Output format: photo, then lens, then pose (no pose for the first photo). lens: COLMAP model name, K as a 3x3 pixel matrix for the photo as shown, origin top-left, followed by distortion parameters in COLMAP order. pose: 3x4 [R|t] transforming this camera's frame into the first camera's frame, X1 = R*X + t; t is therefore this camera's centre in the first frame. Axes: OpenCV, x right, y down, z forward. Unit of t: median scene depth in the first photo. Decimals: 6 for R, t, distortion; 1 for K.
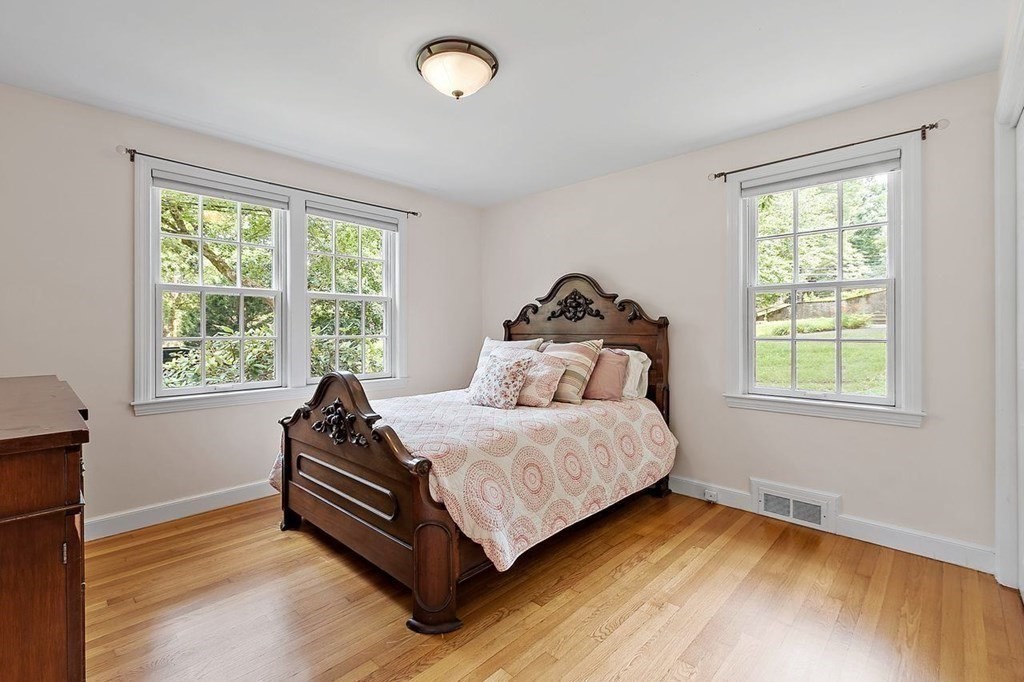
lens RADIAL K [[461.7, 0, 505.5], [0, 461.7, 335.9], [0, 0, 1]] dist [-0.004613, 0.001619]
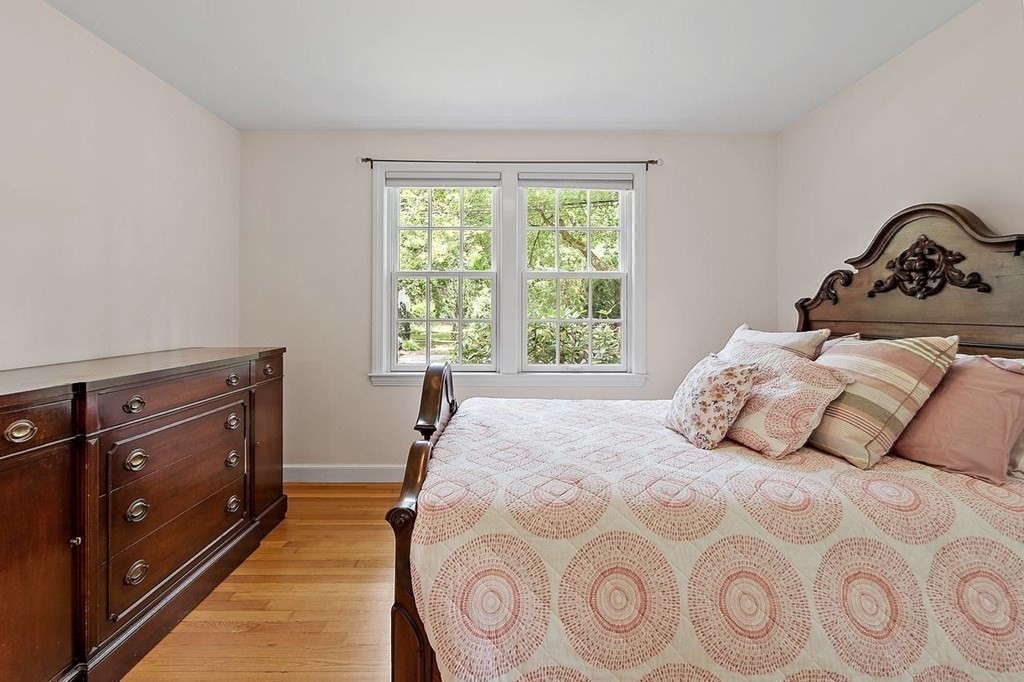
lens RADIAL K [[461.7, 0, 498.7], [0, 461.7, 312.6], [0, 0, 1]] dist [-0.004613, 0.001619]
pose [[0.695657, 0.004493, -0.718360, 0.220417], [-0.014462, 0.999865, -0.007752, -0.005239], [0.718229, 0.015781, 0.695628, 0.351140]]
